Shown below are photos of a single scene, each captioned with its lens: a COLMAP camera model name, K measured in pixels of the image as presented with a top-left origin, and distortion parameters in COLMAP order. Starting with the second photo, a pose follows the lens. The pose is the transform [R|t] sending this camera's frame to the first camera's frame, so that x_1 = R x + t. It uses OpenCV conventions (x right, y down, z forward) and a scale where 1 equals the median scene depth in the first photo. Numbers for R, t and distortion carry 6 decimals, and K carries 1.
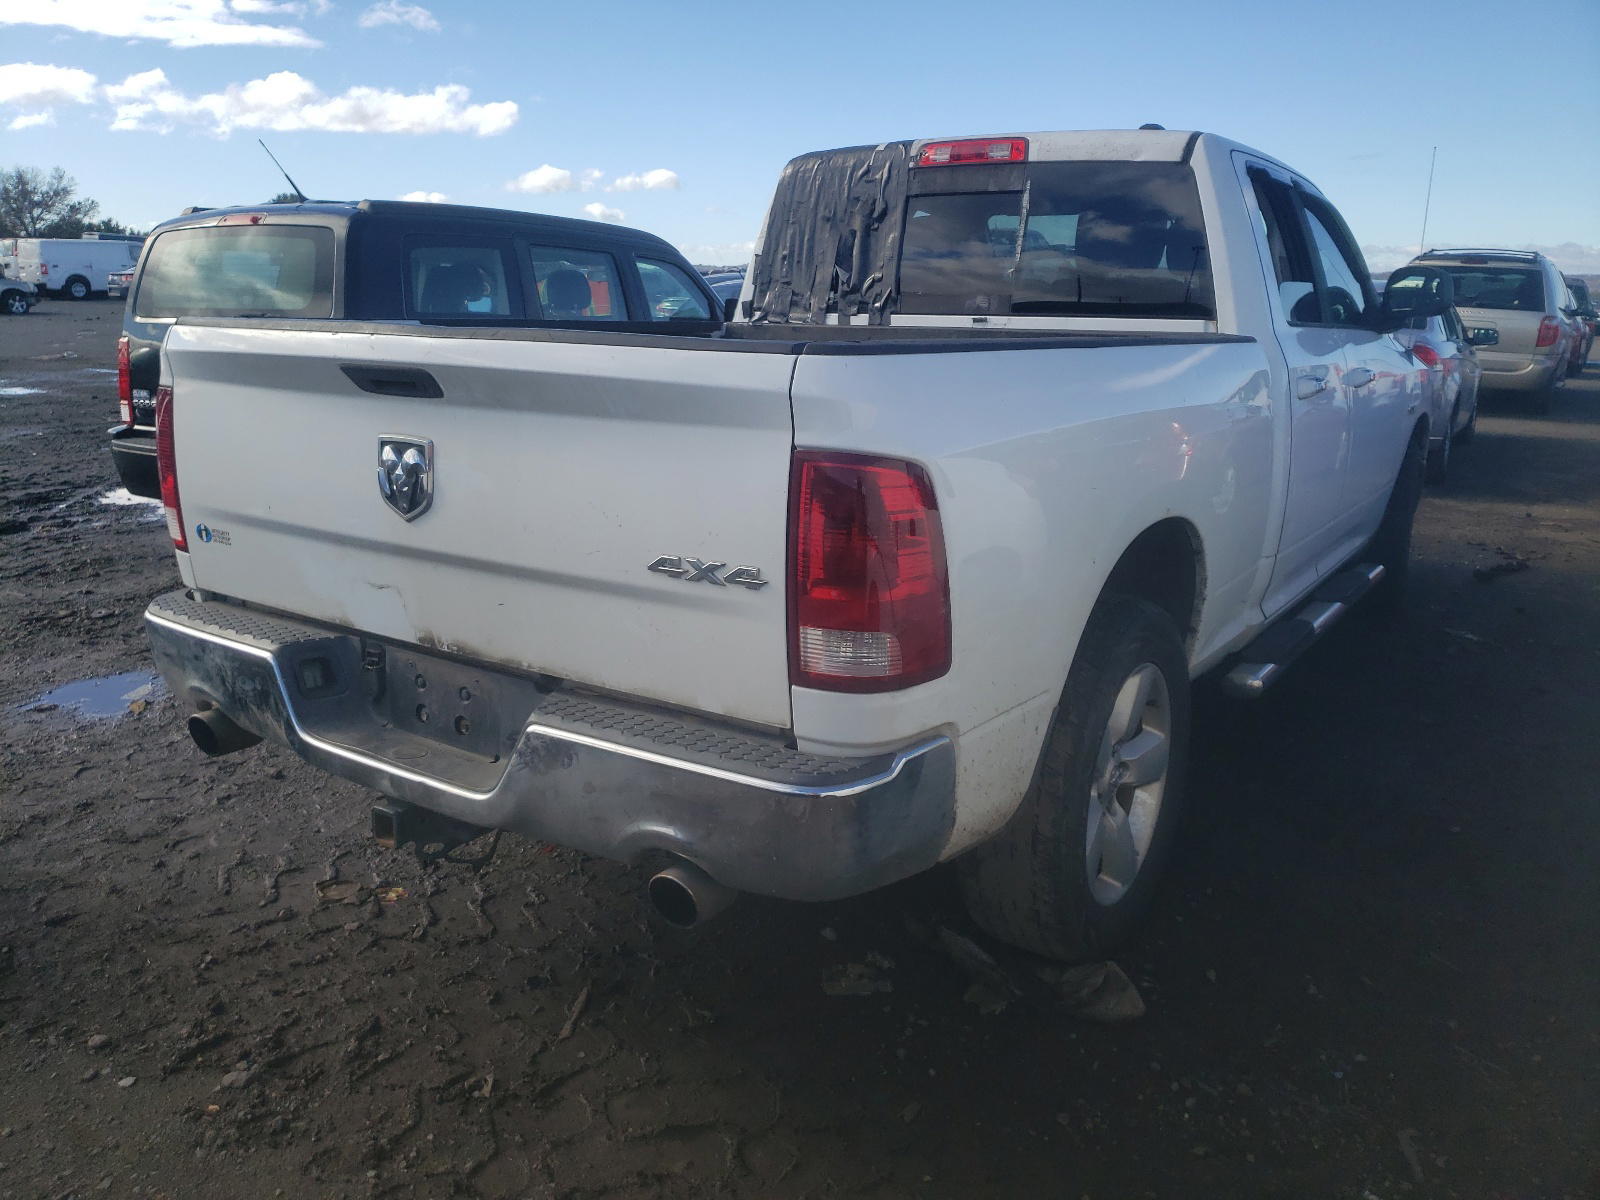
lens RADIAL K [[1227.2, 0, 803.2], [0, 1227.2, 603.7], [0, 0, 1]] dist [0.004779, -0.009043]
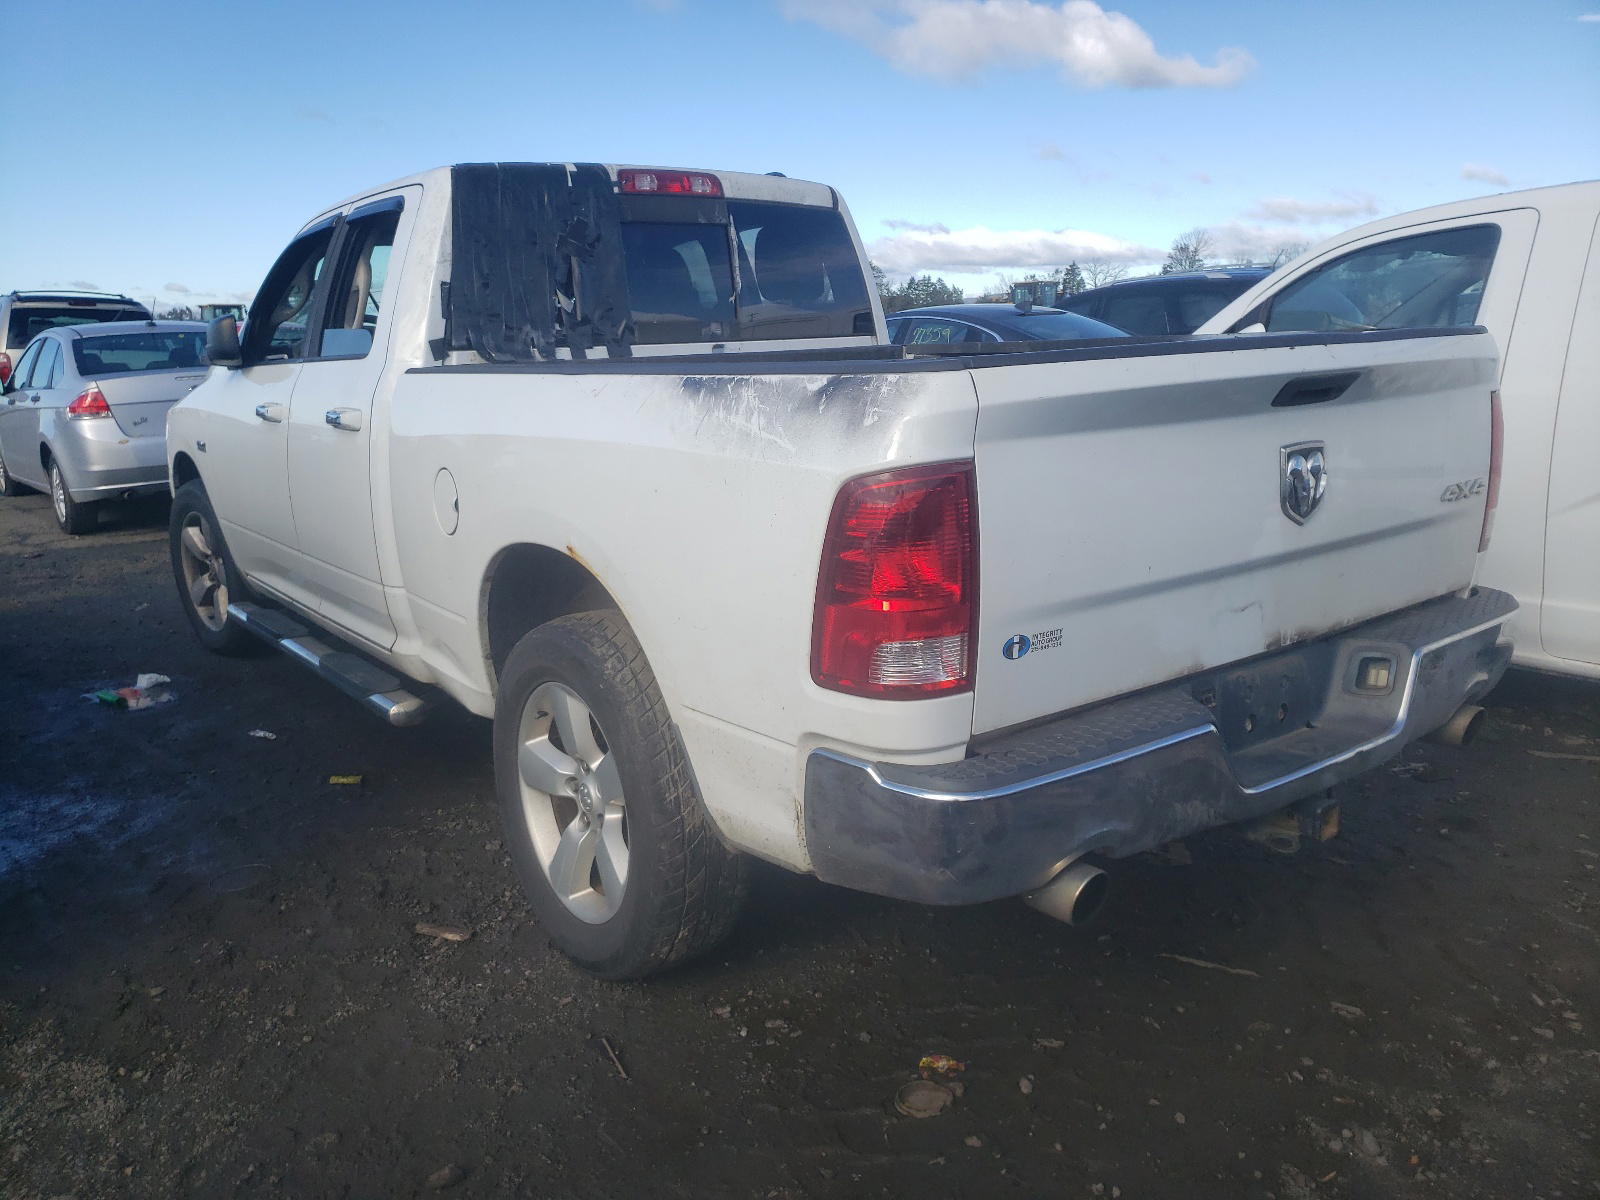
lens RADIAL K [[1227.2, 0, 803.0], [0, 1227.2, 598.7], [0, 0, 1]] dist [0.004779, -0.009043]
pose [[0.321578, -0.225132, 0.919730, -0.854578], [0.260390, 0.954900, 0.142697, -0.158966], [-0.910376, 0.193600, 0.365697, 0.606001]]
